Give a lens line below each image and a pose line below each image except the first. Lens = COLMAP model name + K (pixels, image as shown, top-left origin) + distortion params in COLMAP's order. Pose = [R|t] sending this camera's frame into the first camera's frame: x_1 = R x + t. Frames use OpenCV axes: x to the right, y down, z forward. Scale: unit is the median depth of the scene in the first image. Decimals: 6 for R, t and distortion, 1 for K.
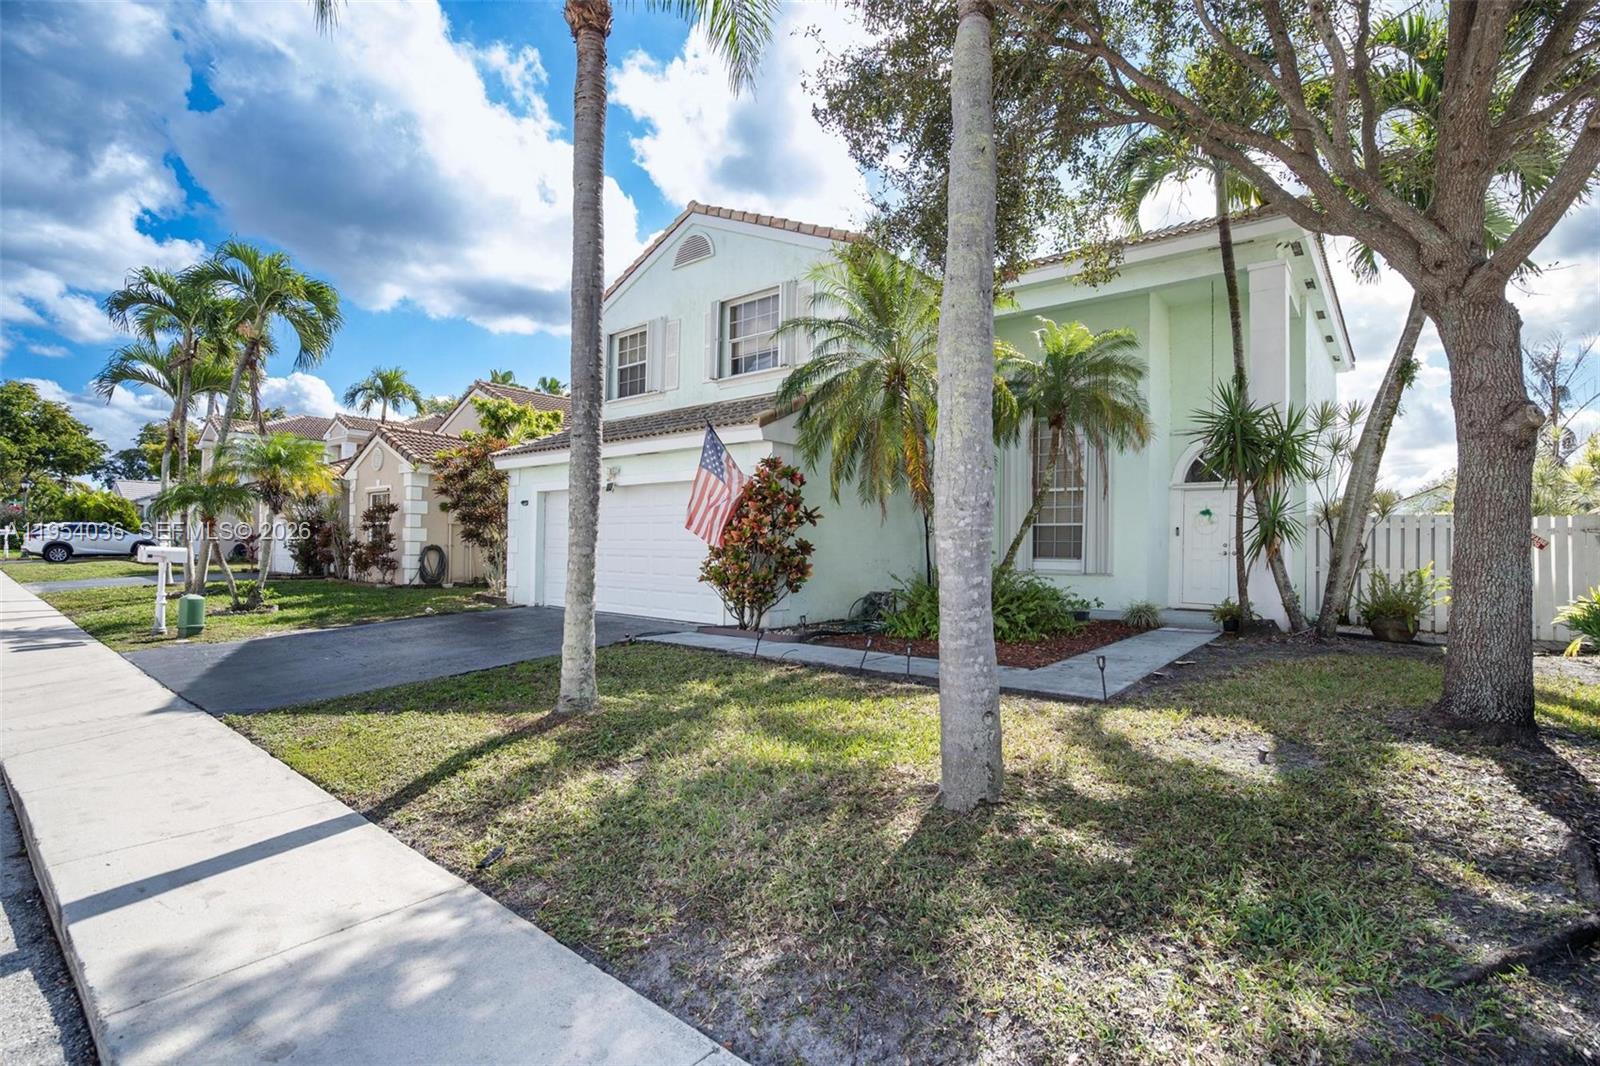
lens RADIAL K [[749.0, 0, 800.0], [0, 749.0, 533.0], [0, 0, 1]] dist [-0.033781, -0.000009]
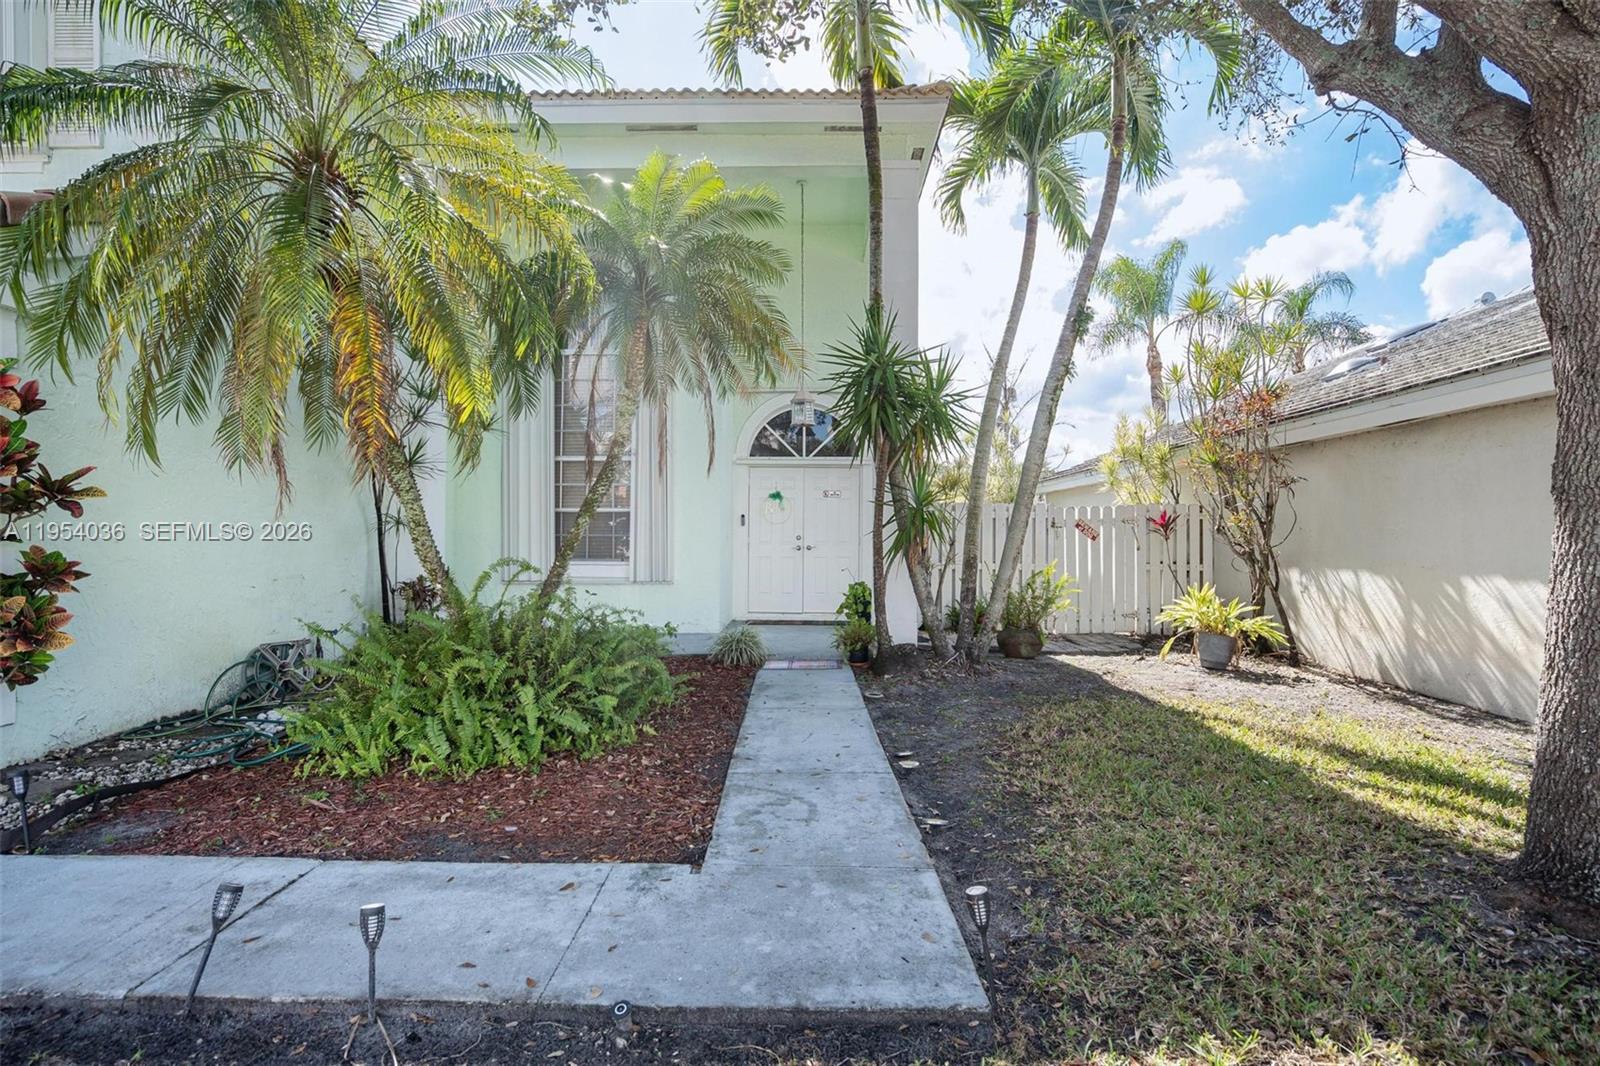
lens RADIAL K [[789.9, 0, 796.8], [0, 789.9, 538.3], [0, 0, 1]] dist [-0.004556, -0.000078]
pose [[0.783612, -0.016358, 0.621036, 0.056807], [-0.003373, 0.999527, 0.030583, -0.011522], [-0.621242, -0.026060, 0.783185, 0.428519]]
